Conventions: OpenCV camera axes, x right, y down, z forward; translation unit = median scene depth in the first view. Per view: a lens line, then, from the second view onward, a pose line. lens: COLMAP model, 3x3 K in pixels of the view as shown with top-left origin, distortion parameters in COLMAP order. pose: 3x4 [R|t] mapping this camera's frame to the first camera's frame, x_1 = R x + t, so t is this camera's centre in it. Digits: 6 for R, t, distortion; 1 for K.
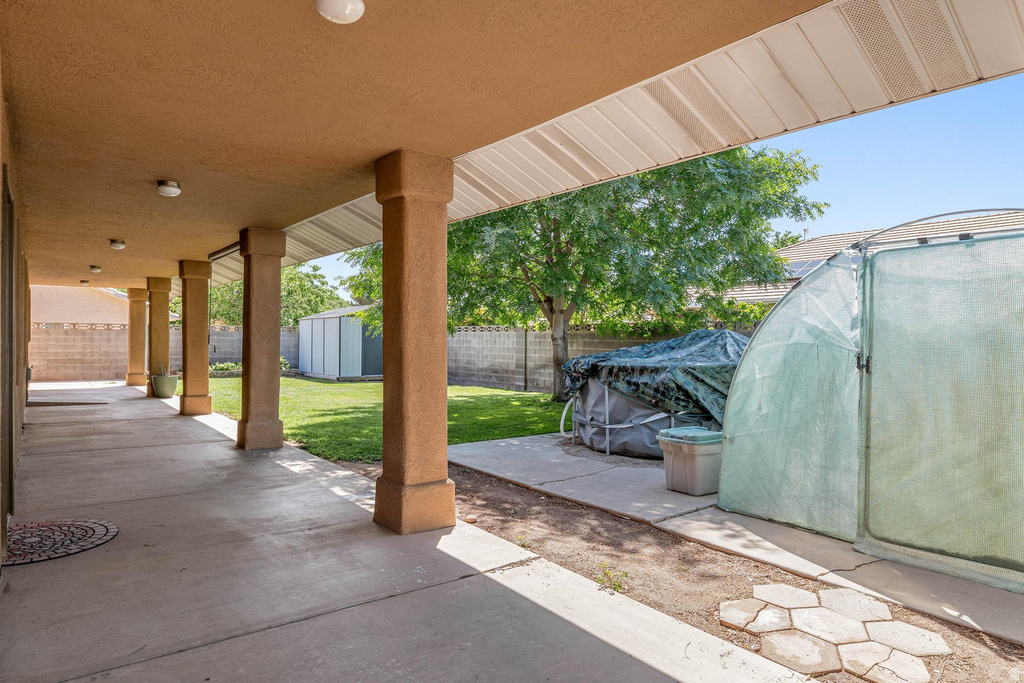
lens RADIAL K [[607.6, 0, 508.8], [0, 607.6, 329.0], [0, 0, 1]] dist [-0.002484, -0.000657]
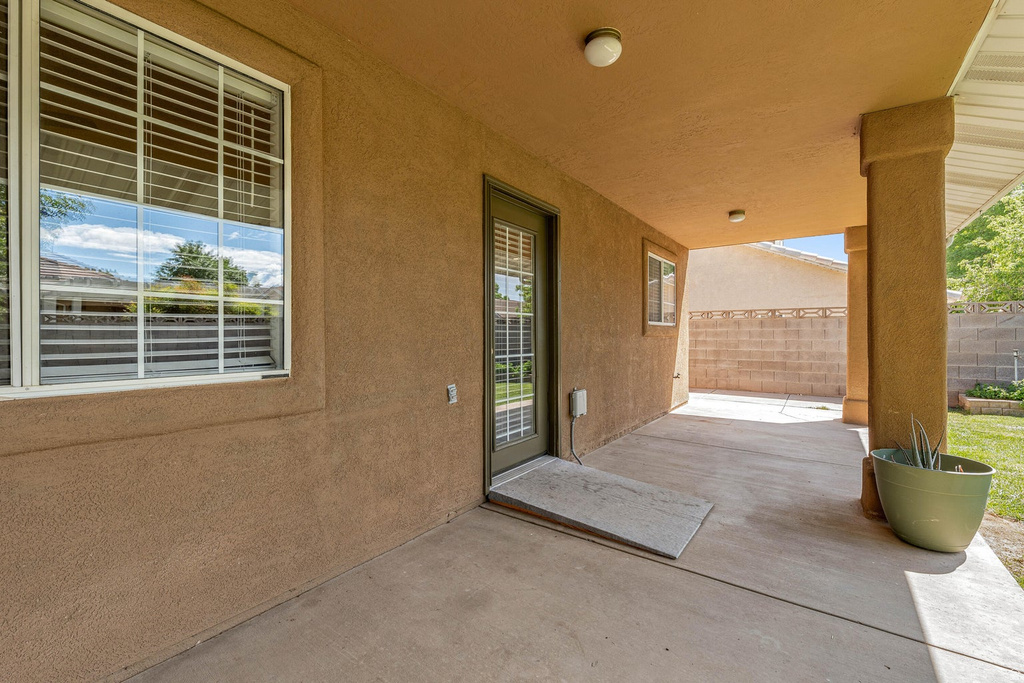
lens RADIAL K [[438.2, 0, 509.2], [0, 438.2, 336.3], [0, 0, 1]] dist [-0.035275, 0.000075]
pose [[0.279228, -0.000092, -0.960225, -0.935740], [0.007337, 0.999971, 0.002037, 0.049643], [0.960197, -0.007614, 0.279221, 1.623369]]
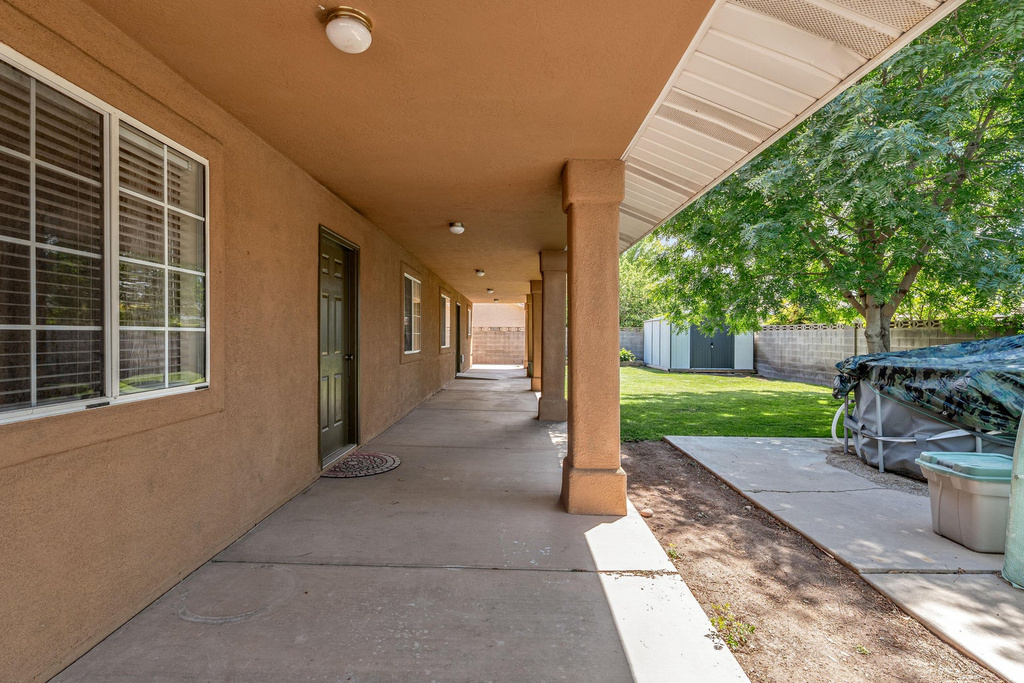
lens RADIAL K [[476.4, 0, 512.0], [0, 476.4, 329.5], [0, 0, 1]] dist [-0.000607, -0.000323]
pose [[0.784238, -0.011274, -0.620357, 0.182277], [0.010342, 0.999934, -0.005097, 0.008351], [0.620373, -0.002419, 0.784303, 0.175959]]
